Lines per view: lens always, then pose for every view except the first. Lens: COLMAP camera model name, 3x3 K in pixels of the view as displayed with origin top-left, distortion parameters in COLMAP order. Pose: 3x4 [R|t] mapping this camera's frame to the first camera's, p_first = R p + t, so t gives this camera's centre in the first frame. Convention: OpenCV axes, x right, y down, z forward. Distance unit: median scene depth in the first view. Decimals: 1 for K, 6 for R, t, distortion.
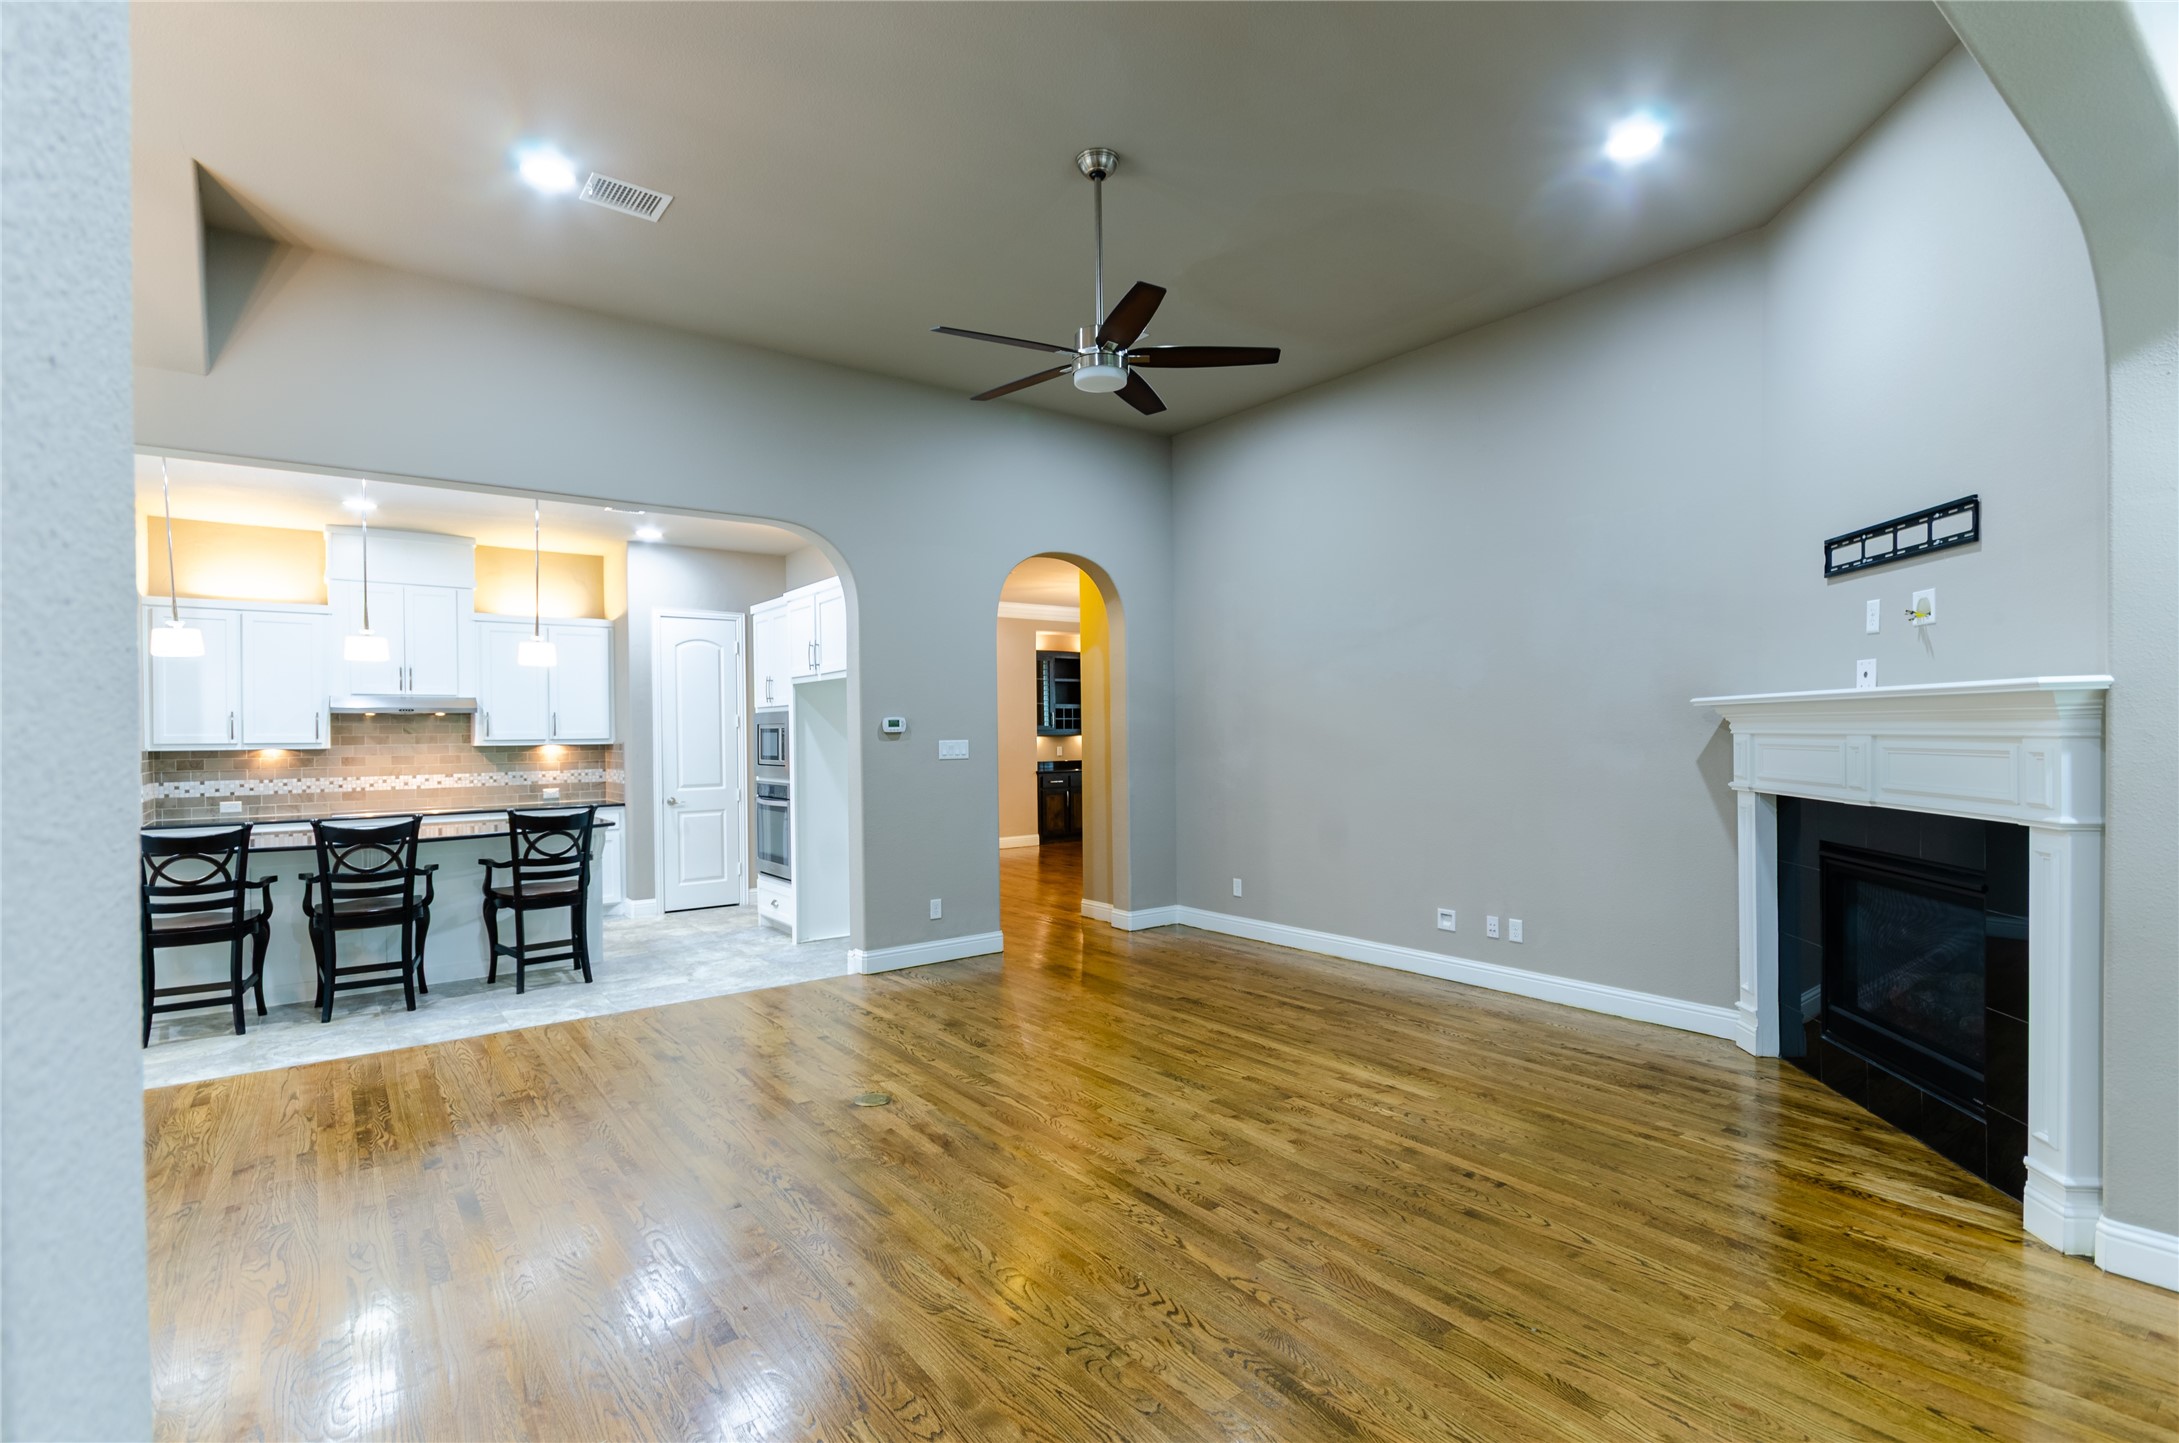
lens RADIAL K [[1037.2, 0, 1103.9], [0, 1037.2, 736.4], [0, 0, 1]] dist [0.010969, -0.010449]
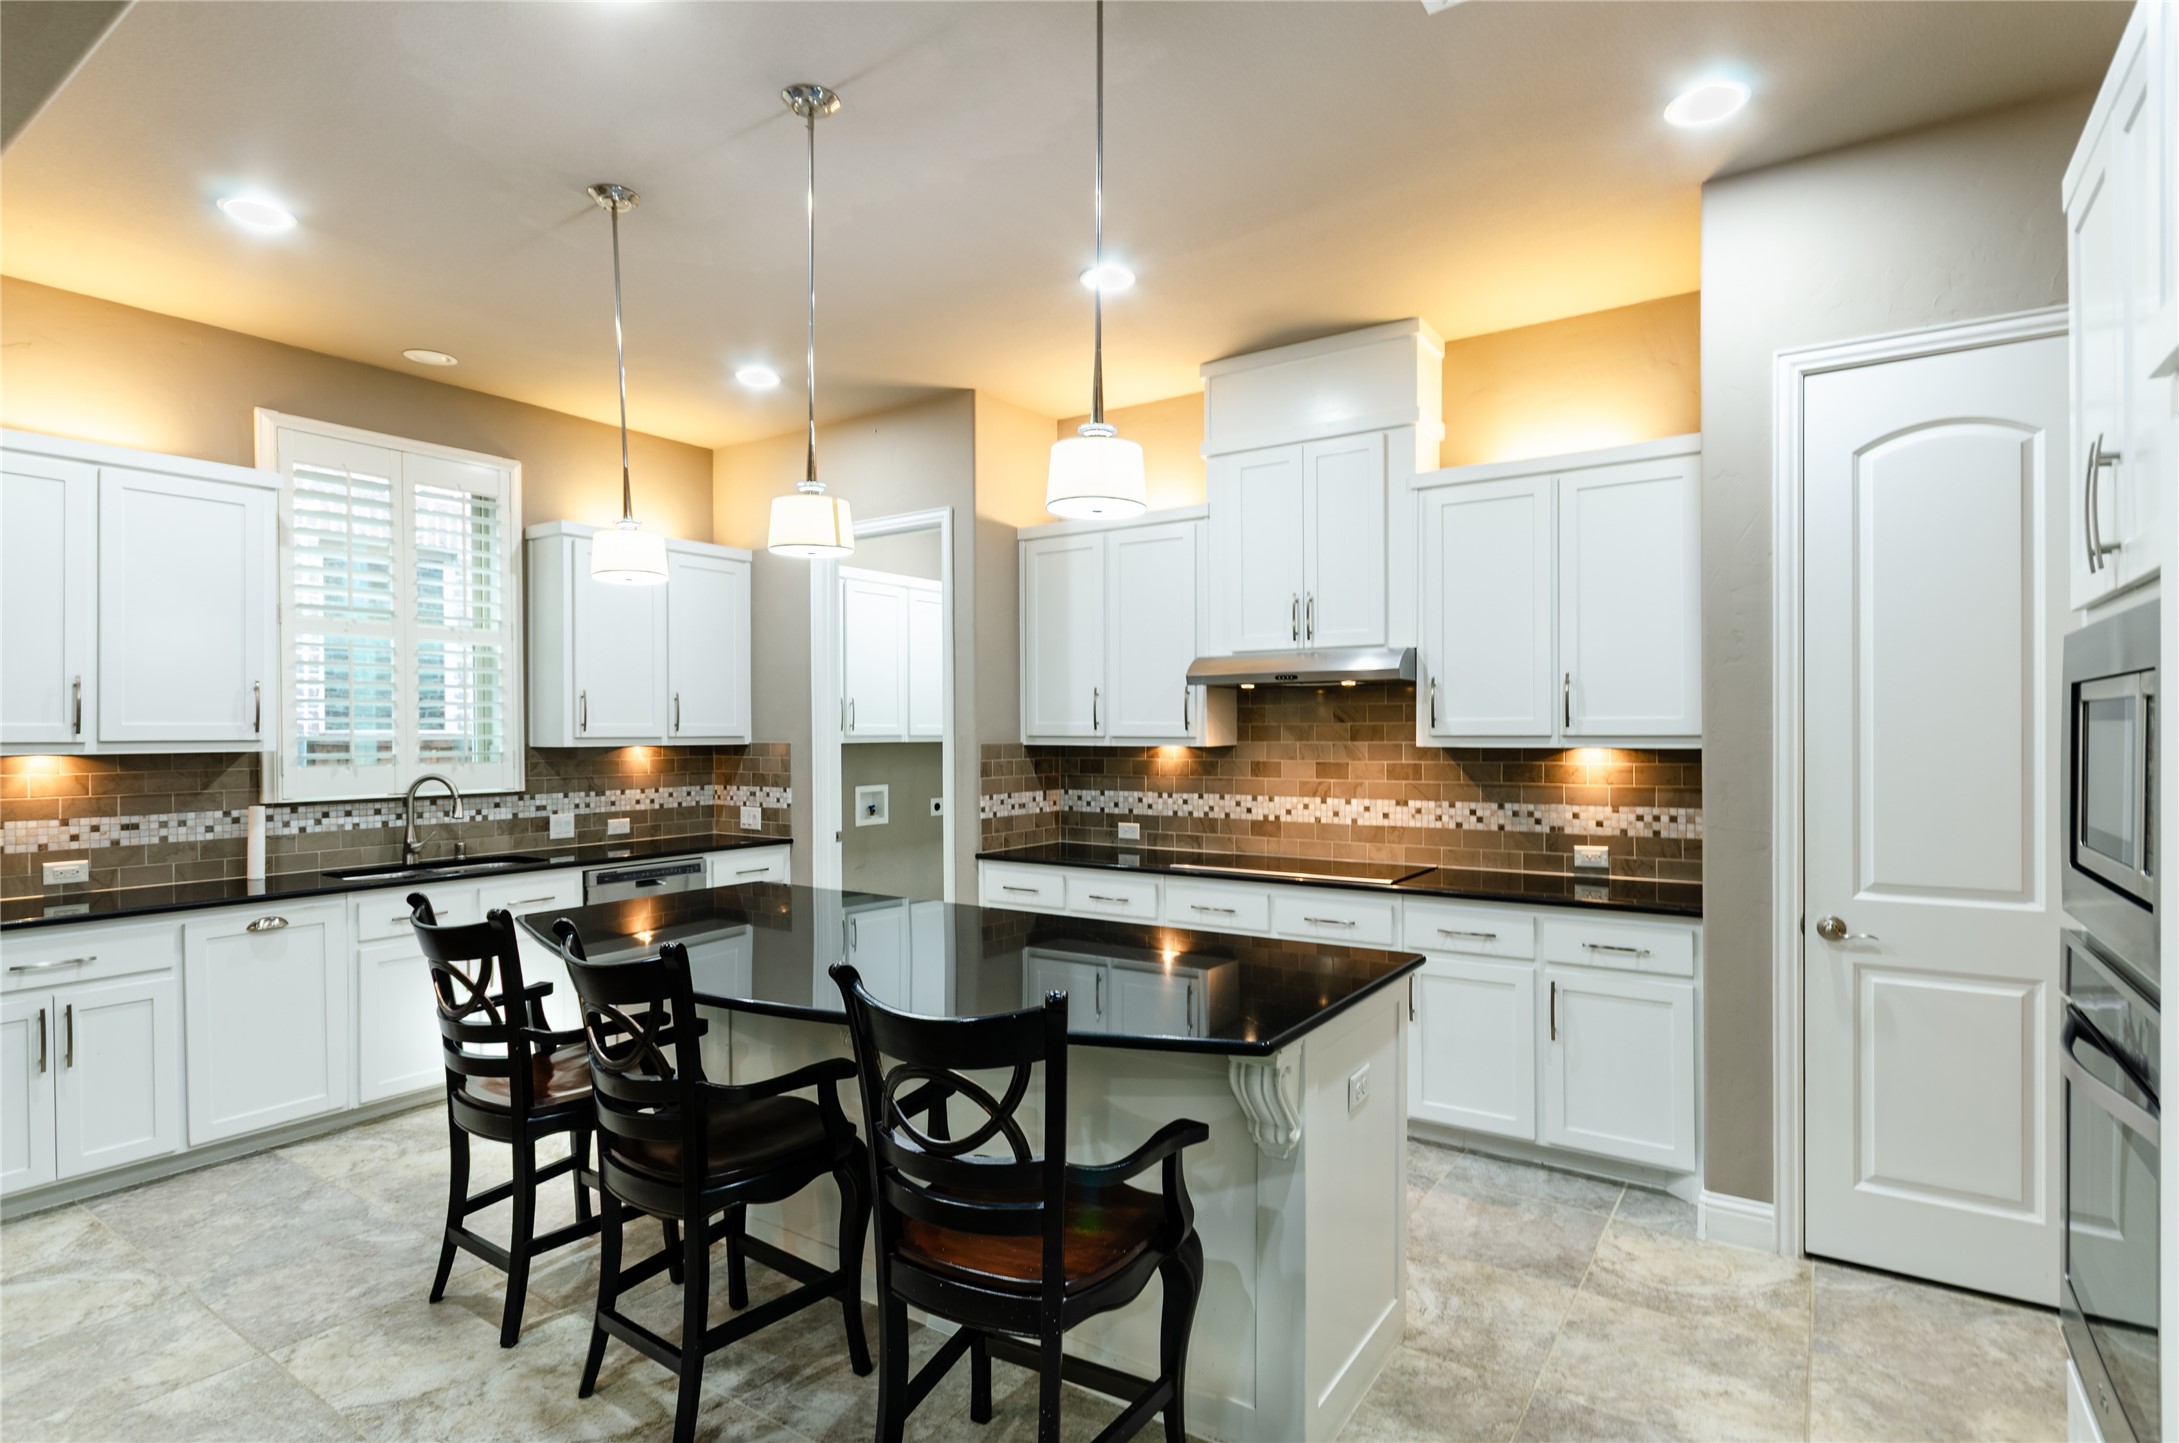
lens RADIAL K [[1075.8, 0, 1102.2], [0, 1075.8, 734.2], [0, 0, 1]] dist [0.006916, -0.006981]
pose [[0.318806, 0.013372, -0.947726, -0.254906], [-0.004947, 0.999910, 0.012445, -0.003978], [0.947807, 0.000721, 0.318843, 1.031726]]
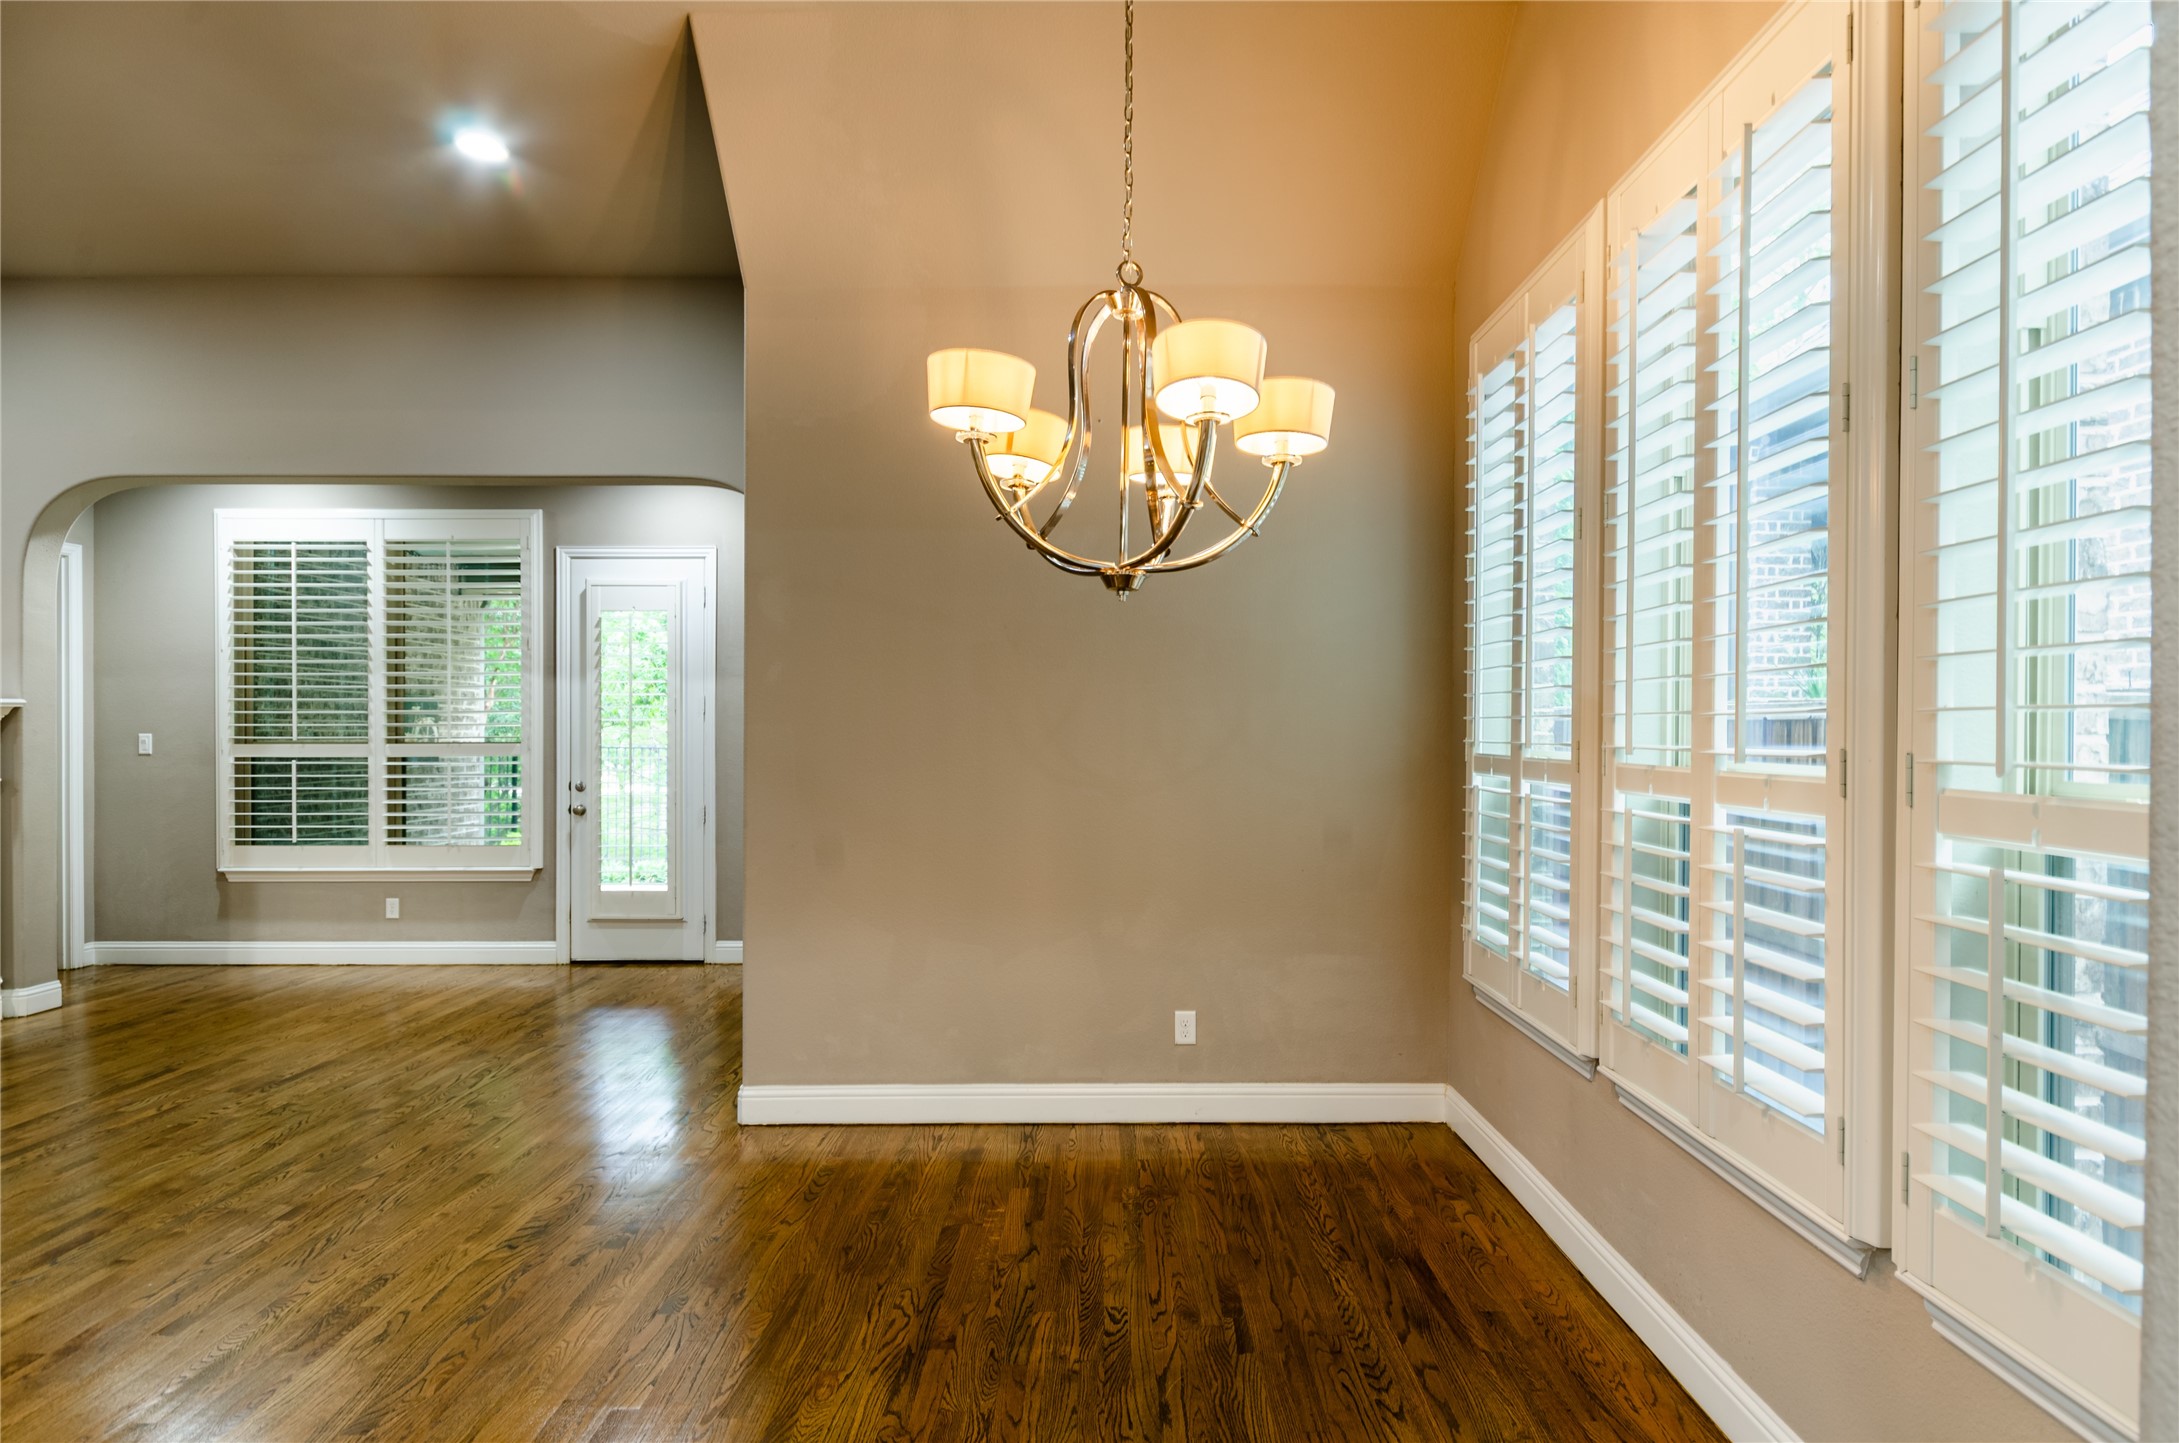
lens RADIAL K [[1167.4, 0, 1102.4], [0, 1167.4, 733.7], [0, 0, 1]] dist [0.003264, -0.001206]
pose [[-0.795034, 0.007844, 0.606514, -0.920286], [0.012541, 0.999915, 0.003507, 0.009717], [-0.606436, 0.010394, -0.795065, 0.732714]]
